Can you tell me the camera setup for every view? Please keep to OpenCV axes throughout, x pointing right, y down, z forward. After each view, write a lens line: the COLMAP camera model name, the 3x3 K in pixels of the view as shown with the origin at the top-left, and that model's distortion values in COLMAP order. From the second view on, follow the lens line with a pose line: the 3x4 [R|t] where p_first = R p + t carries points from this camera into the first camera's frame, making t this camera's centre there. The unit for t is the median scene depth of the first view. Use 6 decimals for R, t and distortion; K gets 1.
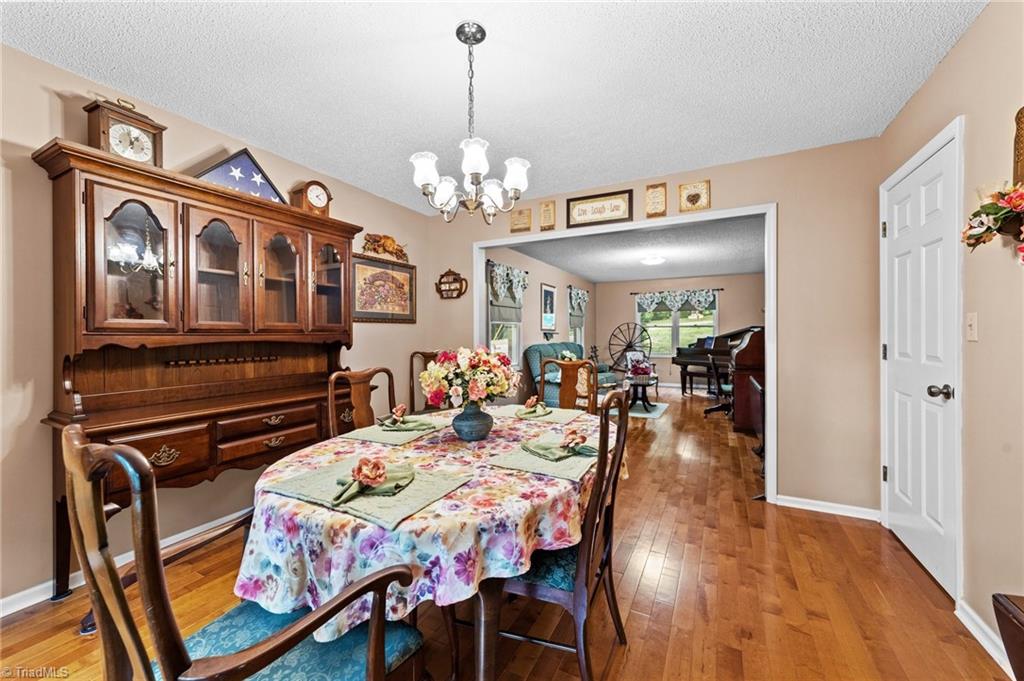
lens RADIAL K [[395.7, 0, 506.7], [0, 395.7, 333.0], [0, 0, 1]] dist [0.001295, 0.000133]
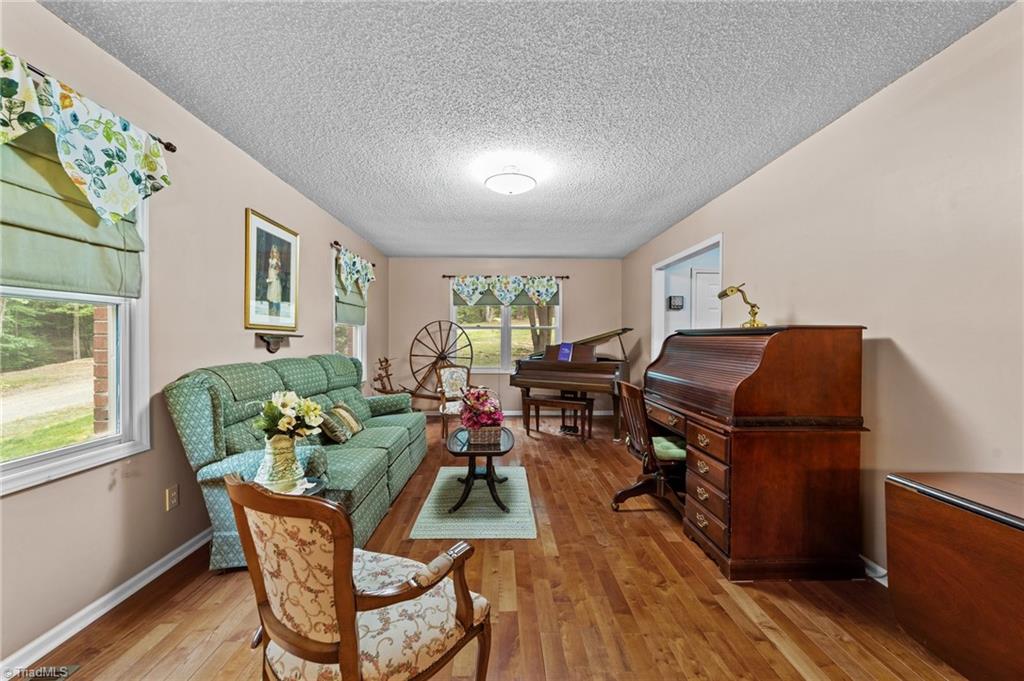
lens RADIAL K [[395.7, 0, 508.5], [0, 395.7, 338.0], [0, 0, 1]] dist [0.001295, 0.000133]
pose [[0.870140, 0.006225, 0.492765, 0.103237], [-0.006471, 0.999978, -0.001206, 0.001638], [-0.492762, -0.002139, 0.870162, 0.449829]]
